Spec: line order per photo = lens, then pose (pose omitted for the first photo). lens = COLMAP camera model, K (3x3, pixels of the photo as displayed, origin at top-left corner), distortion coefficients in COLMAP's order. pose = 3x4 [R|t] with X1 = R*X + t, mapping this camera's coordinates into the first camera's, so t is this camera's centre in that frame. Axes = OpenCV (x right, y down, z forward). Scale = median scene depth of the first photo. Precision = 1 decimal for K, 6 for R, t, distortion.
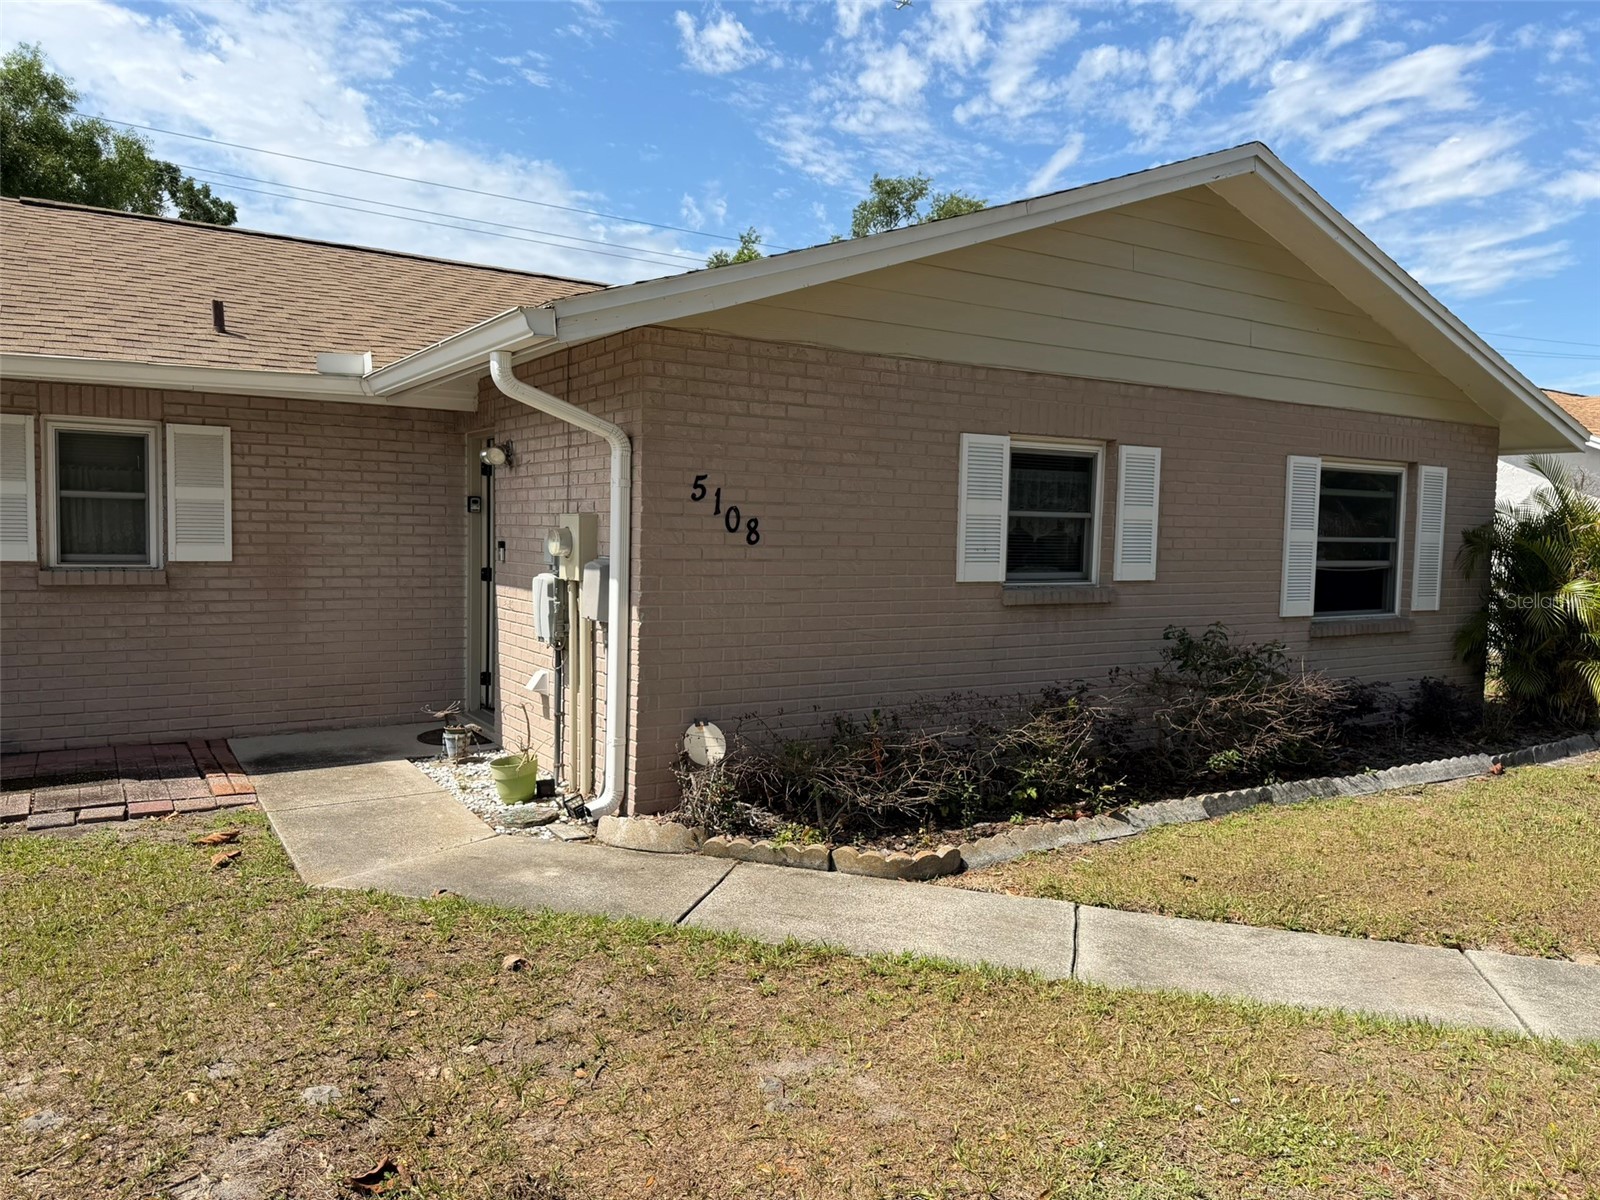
lens RADIAL K [[1138.5, 0, 798.4], [0, 1138.5, 594.9], [0, 0, 1]] dist [0.053475, -0.084423]
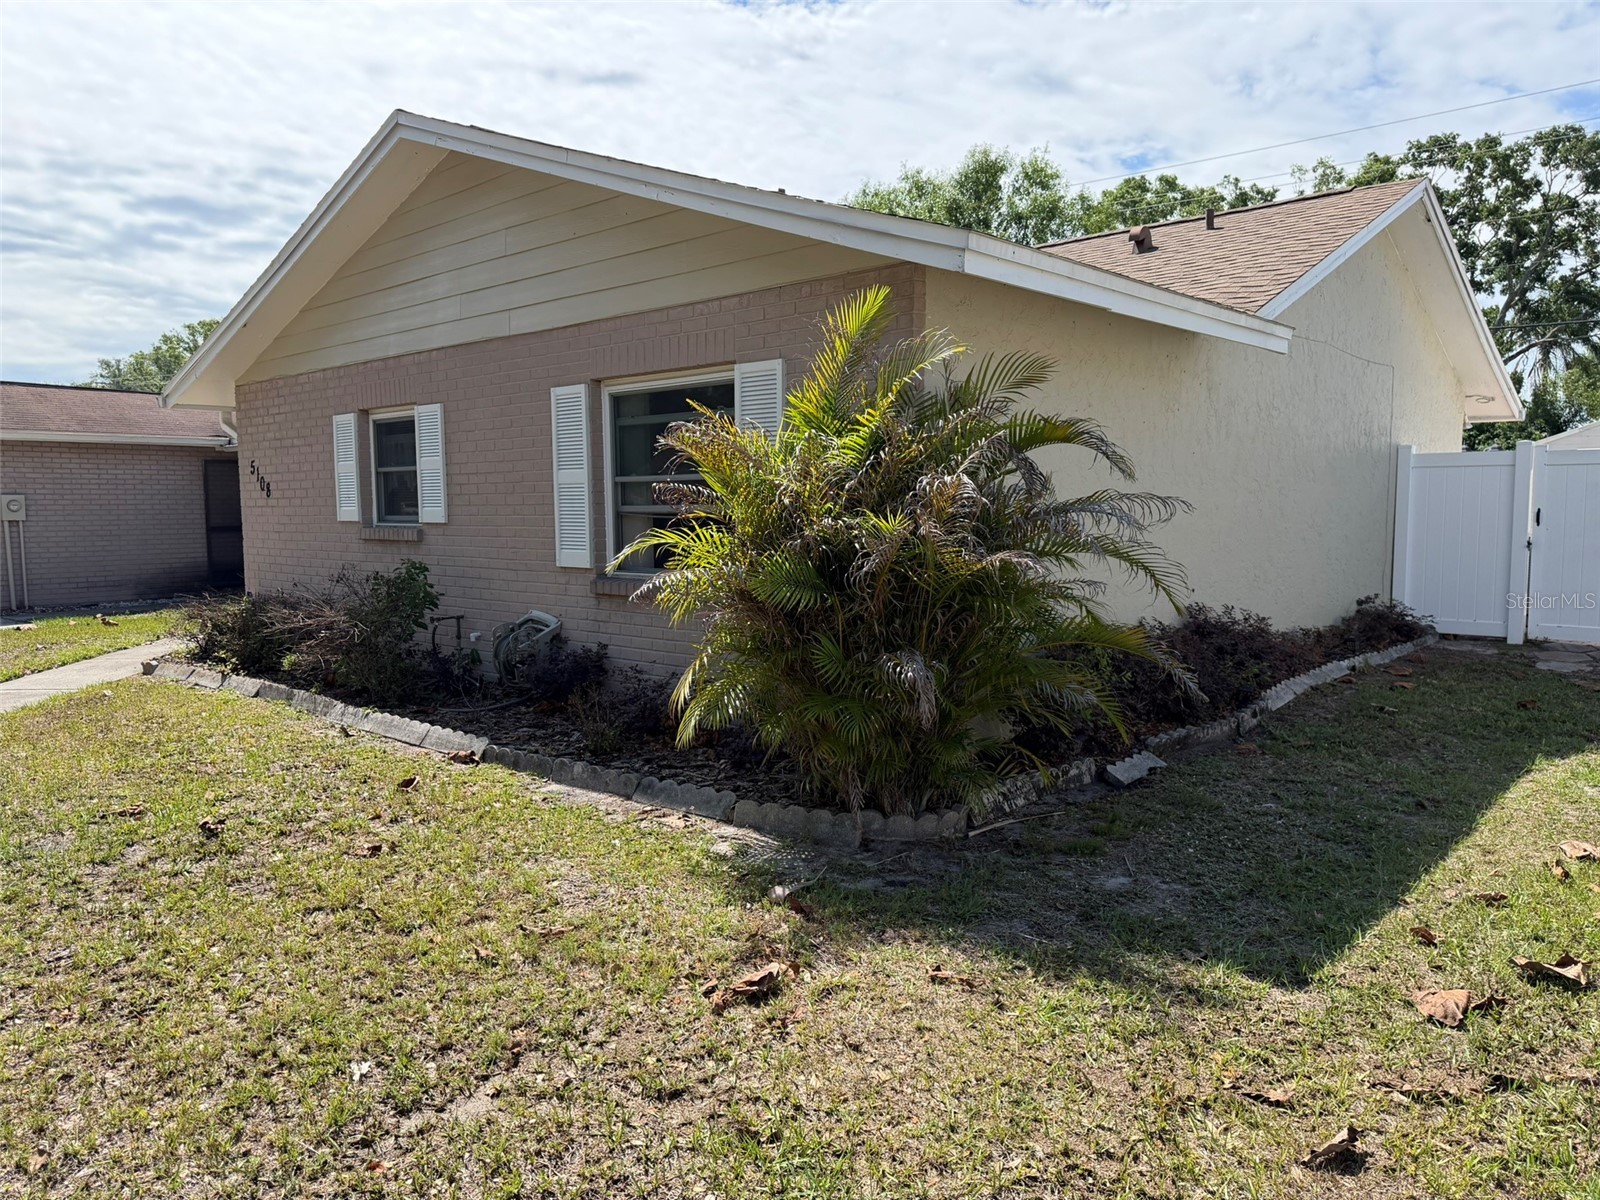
lens RADIAL K [[1140.8, 0, 800.2], [0, 1140.8, 608.8], [0, 0, 1]] dist [0.012948, 0.002241]
pose [[0.261347, 0.069487, -0.962740, 1.471959], [-0.043291, 0.997246, 0.060226, -0.011022], [0.964274, 0.025938, 0.263635, 1.035032]]
